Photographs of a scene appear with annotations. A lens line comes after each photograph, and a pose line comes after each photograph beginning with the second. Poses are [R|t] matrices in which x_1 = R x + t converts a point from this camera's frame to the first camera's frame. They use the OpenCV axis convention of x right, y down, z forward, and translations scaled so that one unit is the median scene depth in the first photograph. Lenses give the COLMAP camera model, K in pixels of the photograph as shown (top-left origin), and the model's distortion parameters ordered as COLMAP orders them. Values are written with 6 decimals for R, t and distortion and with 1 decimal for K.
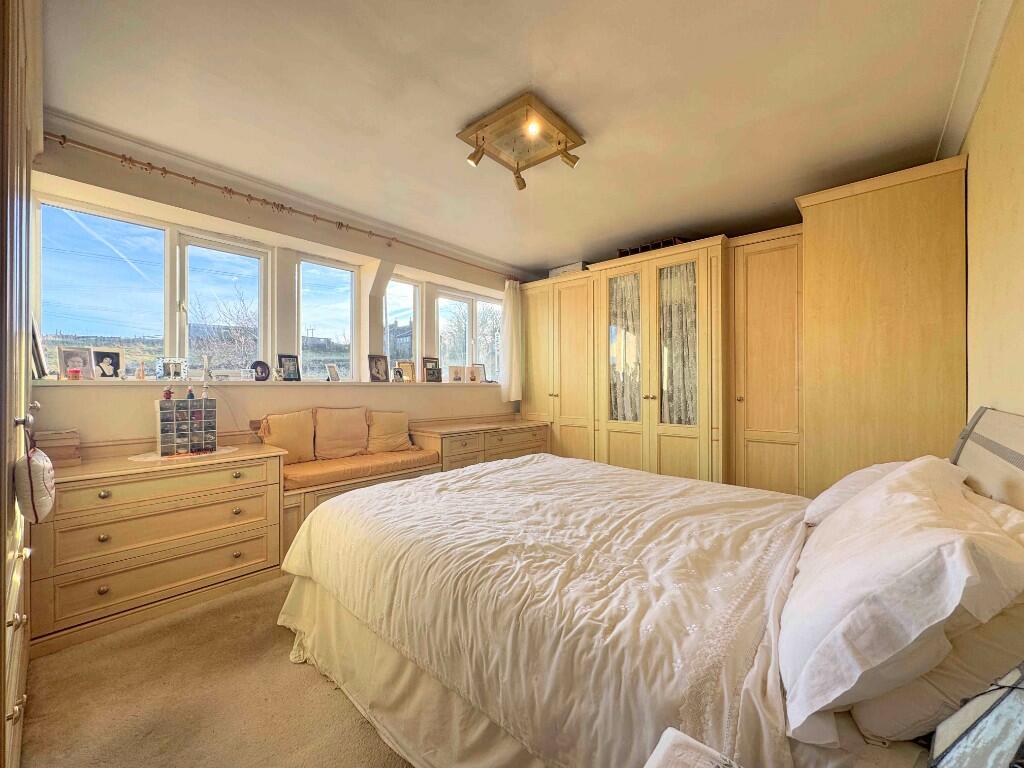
lens RADIAL K [[410.3, 0, 512.0], [0, 410.3, 384.0], [0, 0, 1]] dist [-0.000259, -0.000036]
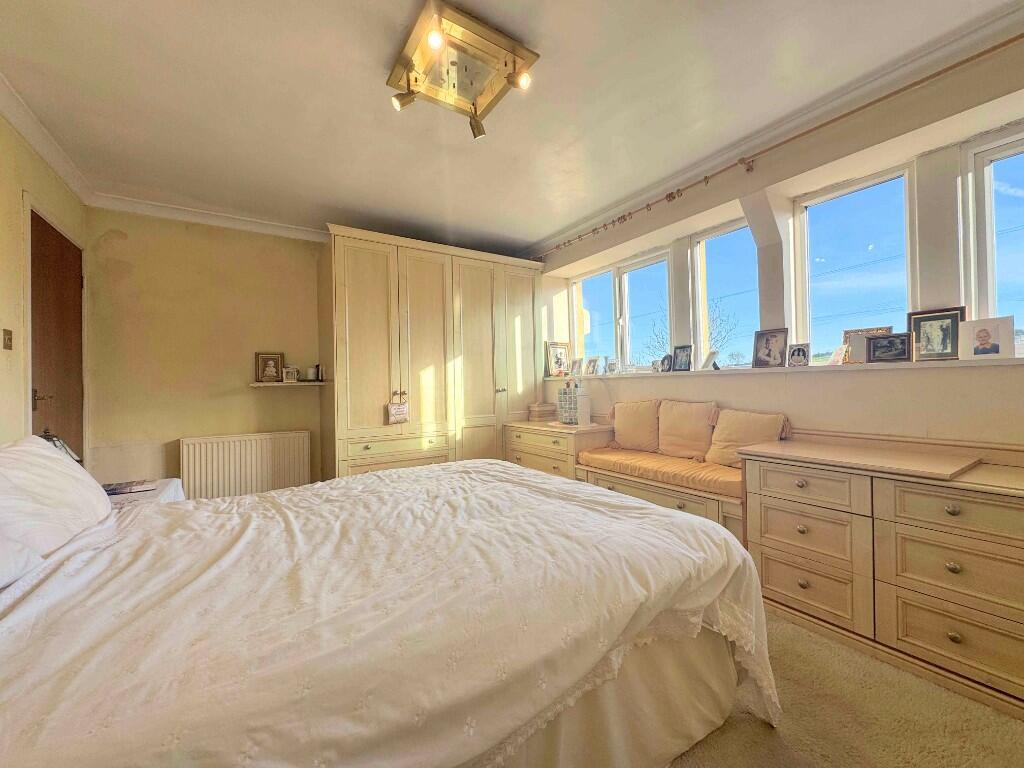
lens RADIAL K [[410.3, 0, 512.0], [0, 410.3, 384.0], [0, 0, 1]] dist [-0.000259, -0.000036]
pose [[-0.269209, -0.000089, -0.963082, 0.483529], [0.021094, 0.999760, -0.005988, 0.017895], [0.962851, -0.021927, -0.269142, 0.807320]]
